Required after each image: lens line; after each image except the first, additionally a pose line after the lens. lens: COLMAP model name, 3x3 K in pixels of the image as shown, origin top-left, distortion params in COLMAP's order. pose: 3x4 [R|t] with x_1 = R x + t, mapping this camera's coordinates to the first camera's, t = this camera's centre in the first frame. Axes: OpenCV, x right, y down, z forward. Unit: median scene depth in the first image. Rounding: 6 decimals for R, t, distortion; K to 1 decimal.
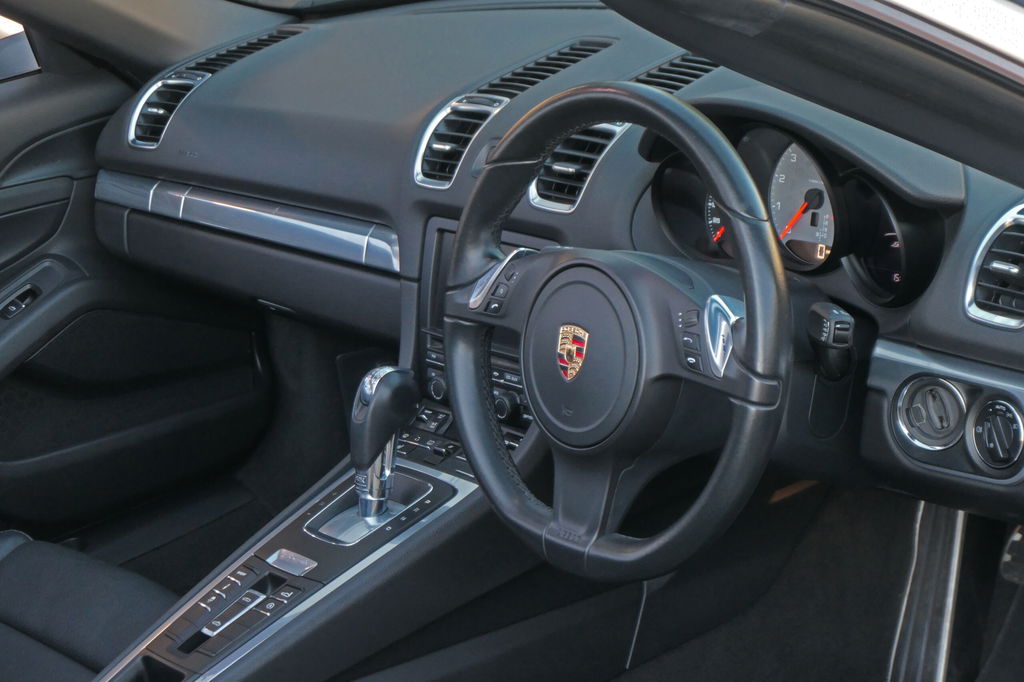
lens RADIAL K [[2687.0, 0, 512.0], [0, 2687.0, 341.0], [0, 0, 1]] dist [0.040356, 0.064926]
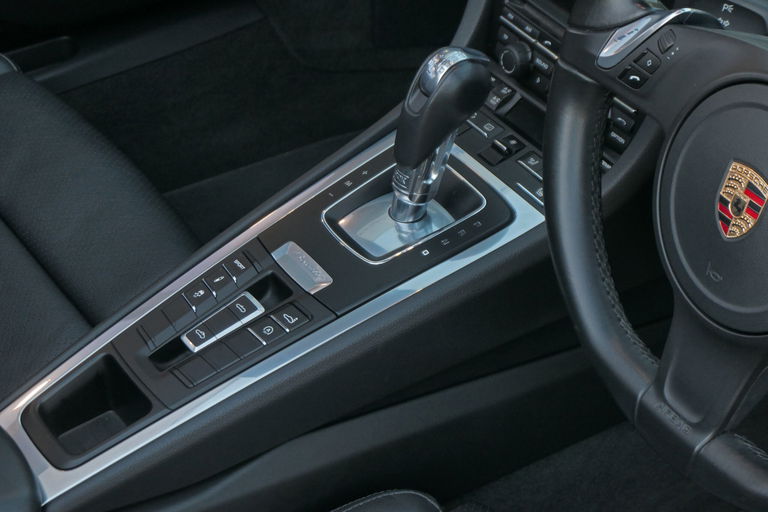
lens RADIAL K [[2015.3, 0, 384.0], [0, 2015.3, 256.0], [0, 0, 1]] dist [0.040356, 0.064926]
pose [[0.982405, 0.185662, 0.020249, -0.070832], [-0.182790, 0.933591, 0.308215, -0.116434], [0.038320, -0.306493, 0.951101, 0.418344]]
